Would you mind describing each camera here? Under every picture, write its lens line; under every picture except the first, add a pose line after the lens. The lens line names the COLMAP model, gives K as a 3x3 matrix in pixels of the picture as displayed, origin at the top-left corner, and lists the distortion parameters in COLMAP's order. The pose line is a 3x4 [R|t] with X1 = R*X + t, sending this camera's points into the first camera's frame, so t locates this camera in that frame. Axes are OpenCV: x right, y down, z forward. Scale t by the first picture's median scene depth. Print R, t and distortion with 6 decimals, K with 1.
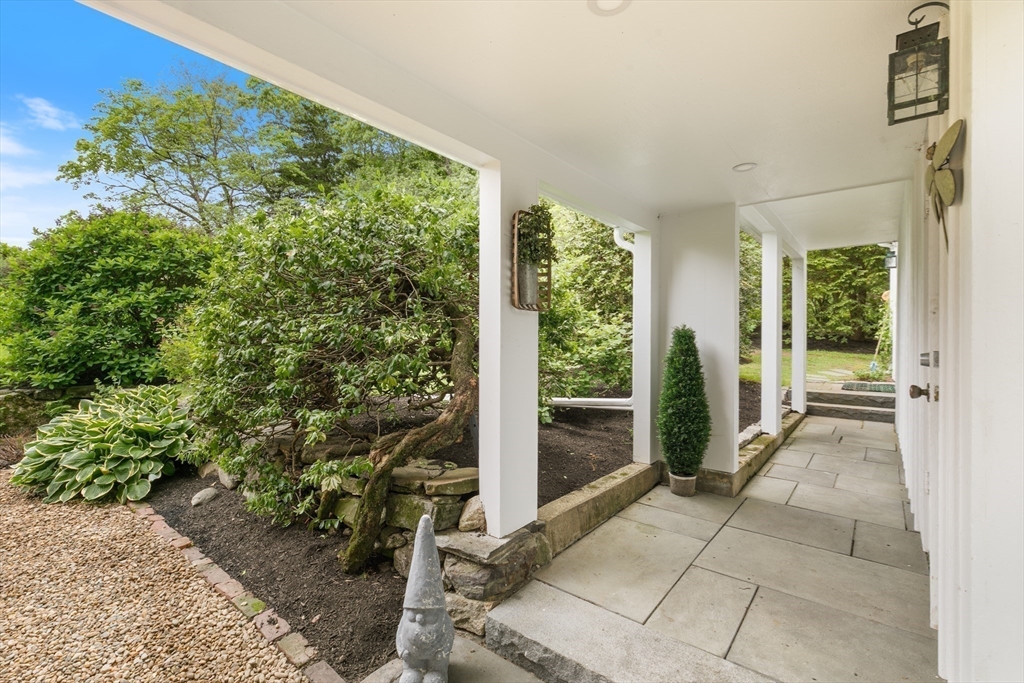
lens RADIAL K [[461.4, 0, 508.7], [0, 461.4, 340.5], [0, 0, 1]] dist [-0.000611, -0.000188]
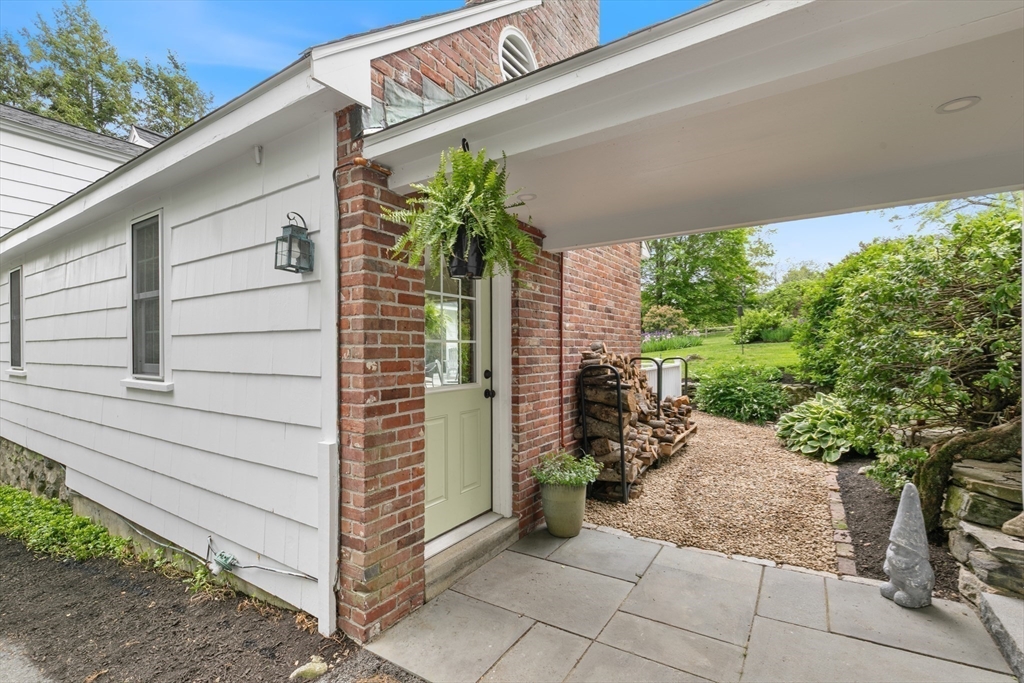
lens RADIAL K [[461.4, 0, 508.7], [0, 461.4, 346.0], [0, 0, 1]] dist [-0.000611, -0.000188]
pose [[0.106159, -0.006865, -0.994325, 0.538993], [-0.000229, 0.999976, -0.006928, -0.010647], [0.994349, 0.000963, 0.106155, -0.170403]]
